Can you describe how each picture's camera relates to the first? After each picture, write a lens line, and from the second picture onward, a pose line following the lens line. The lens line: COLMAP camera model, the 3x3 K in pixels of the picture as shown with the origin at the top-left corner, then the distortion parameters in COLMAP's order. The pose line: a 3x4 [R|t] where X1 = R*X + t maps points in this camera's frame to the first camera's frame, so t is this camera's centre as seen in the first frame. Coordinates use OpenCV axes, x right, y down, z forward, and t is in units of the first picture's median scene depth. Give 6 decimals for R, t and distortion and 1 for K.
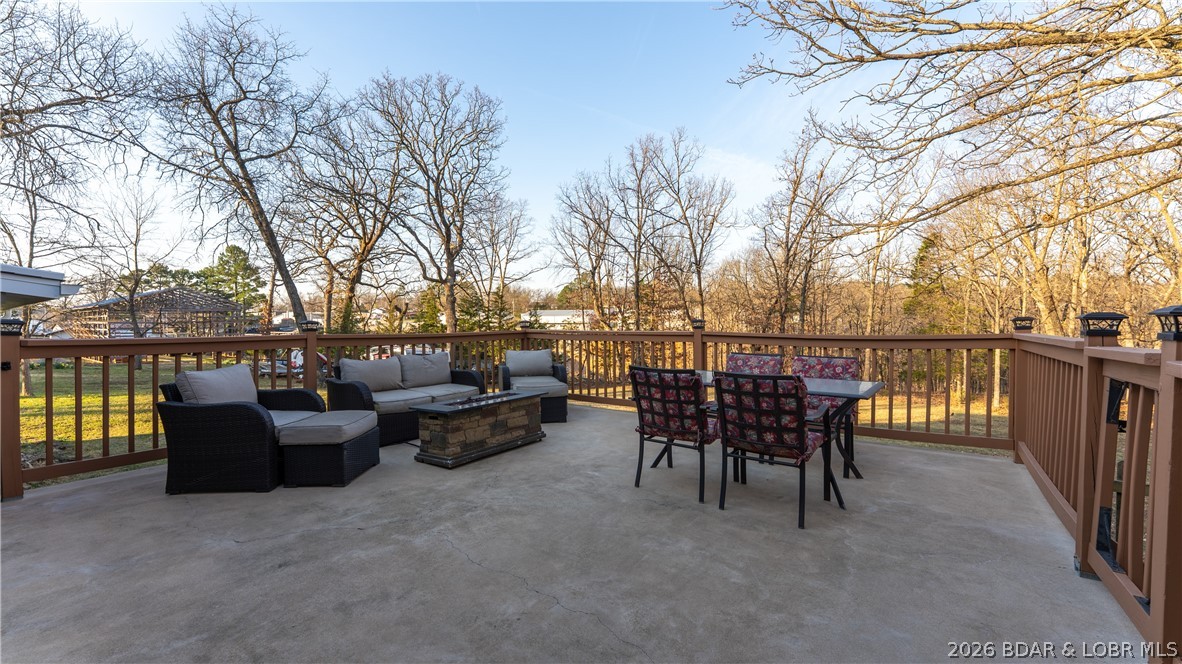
lens RADIAL K [[478.7, 0, 587.7], [0, 478.7, 333.7], [0, 0, 1]] dist [0.000518, 0.000127]
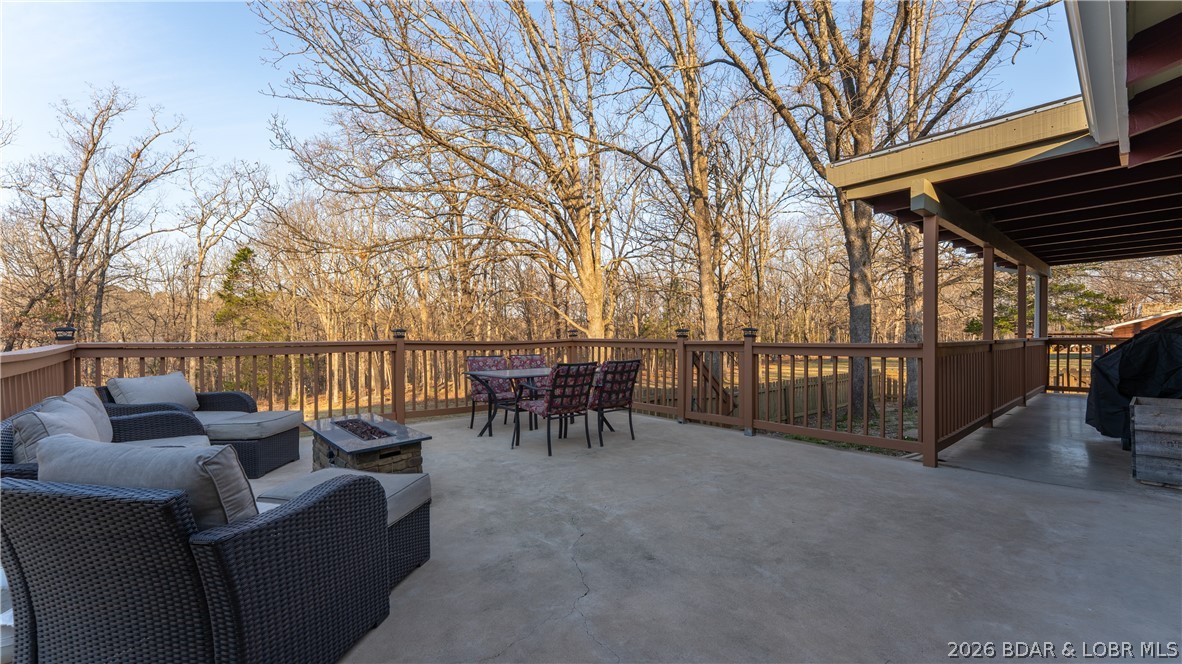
lens RADIAL K [[478.7, 0, 587.7], [0, 478.7, 333.7], [0, 0, 1]] dist [0.000518, 0.000127]
pose [[0.209163, 0.003386, 0.977875, -1.346832], [0.021563, 0.999735, -0.008074, -0.002728], [-0.977643, 0.022774, 0.209035, 0.717374]]
